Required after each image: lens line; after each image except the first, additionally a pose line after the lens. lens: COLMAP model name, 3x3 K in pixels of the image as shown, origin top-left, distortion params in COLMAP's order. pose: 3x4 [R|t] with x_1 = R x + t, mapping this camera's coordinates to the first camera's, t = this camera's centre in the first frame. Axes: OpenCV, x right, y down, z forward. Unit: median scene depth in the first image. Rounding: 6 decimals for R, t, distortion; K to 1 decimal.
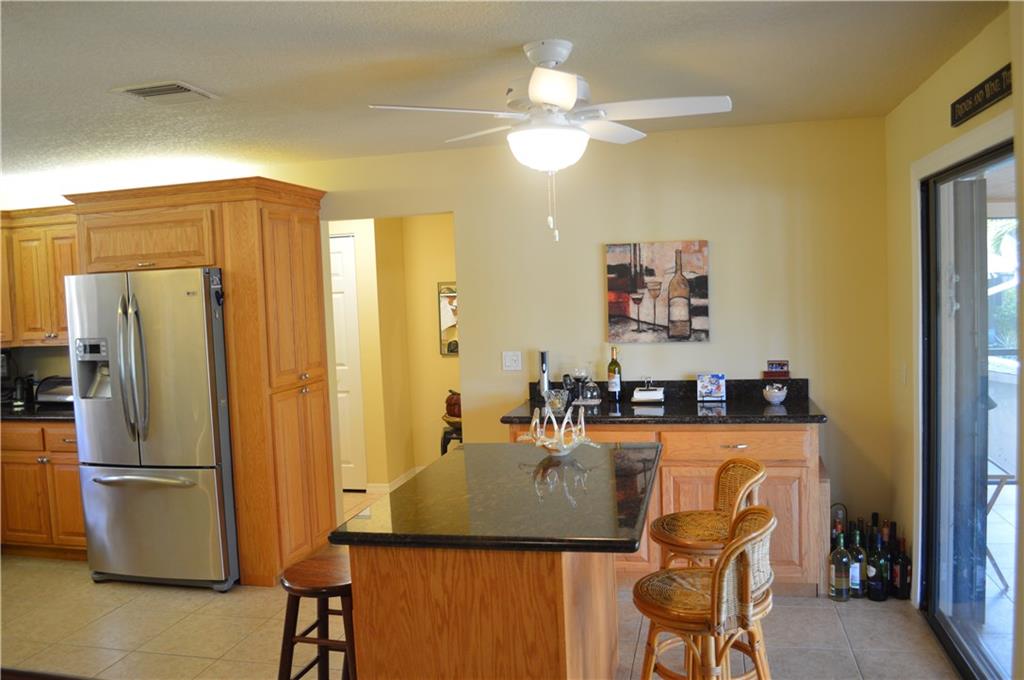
lens RADIAL K [[821.0, 0, 508.8], [0, 821.0, 342.0], [0, 0, 1]] dist [-0.077107, 0.001967]
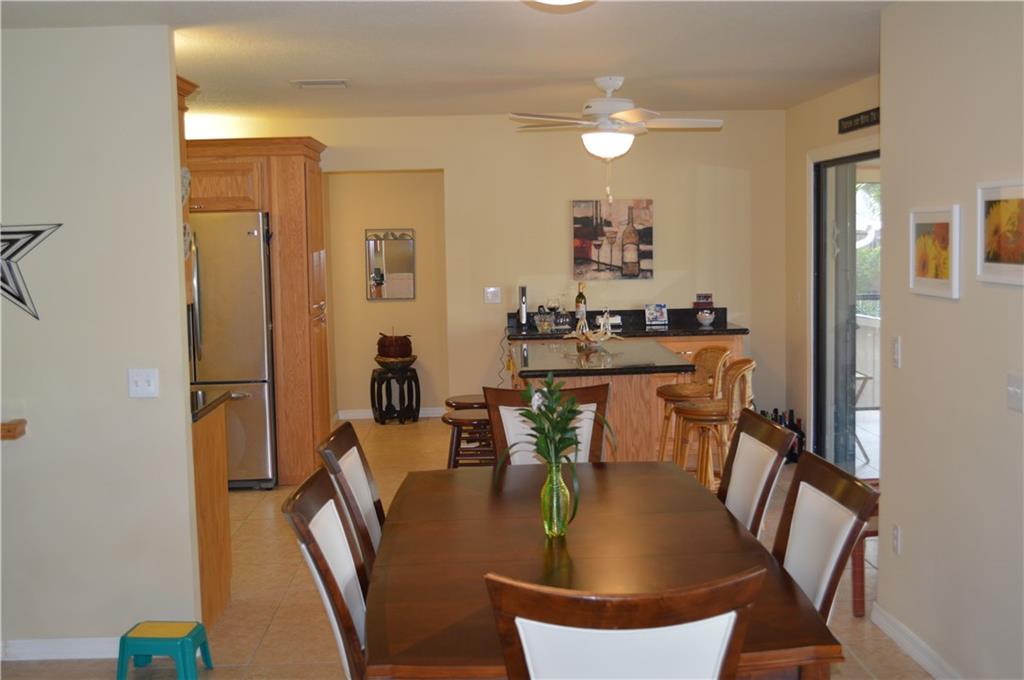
lens RADIAL K [[1148.4, 0, 513.3], [0, 1148.4, 333.8], [0, 0, 1]] dist [-0.028588, 0.000000]
pose [[0.964492, -0.004407, 0.264075, -0.439894], [0.001024, 0.999916, 0.012944, 0.061907], [-0.264109, -0.012214, 0.964415, -0.673248]]
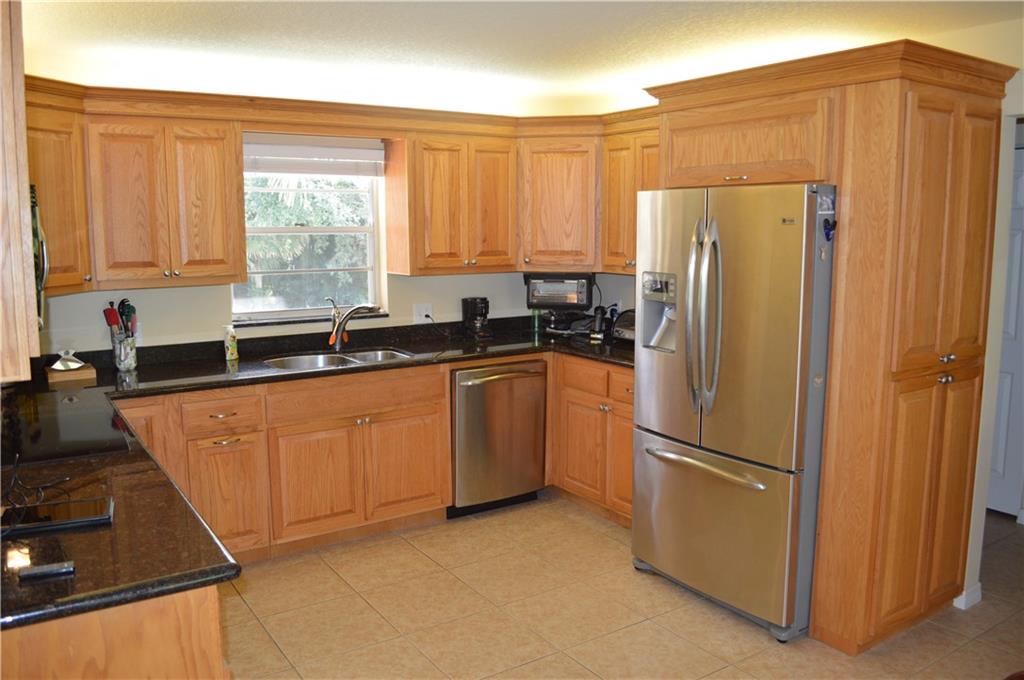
lens RADIAL K [[821.0, 0, 514.5], [0, 821.0, 340.0], [0, 0, 1]] dist [-0.077107, 0.001967]
pose [[0.733387, 0.133047, -0.666665, -0.083732], [-0.073758, 0.990445, 0.116525, -0.021796], [0.675798, -0.036286, 0.736193, 0.313909]]
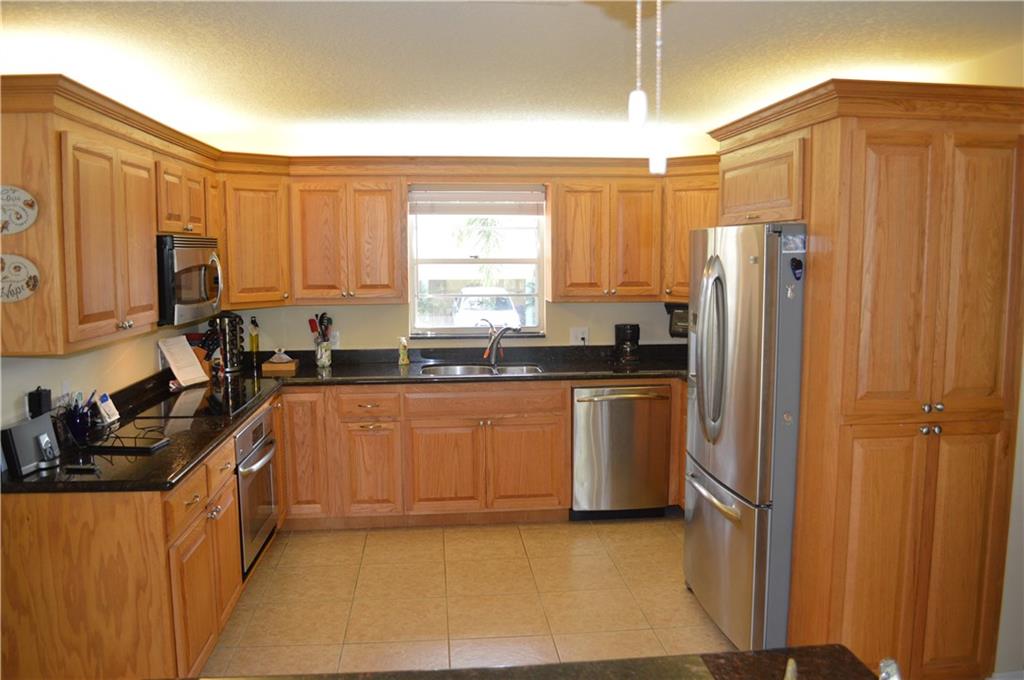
lens RADIAL K [[821.0, 0, 509.9], [0, 821.0, 340.0], [0, 0, 1]] dist [-0.077107, 0.001967]
pose [[0.325020, 0.142767, -0.934869, 0.204845], [-0.074813, 0.989323, 0.125074, -0.060354], [0.942743, 0.029288, 0.332231, 0.534056]]
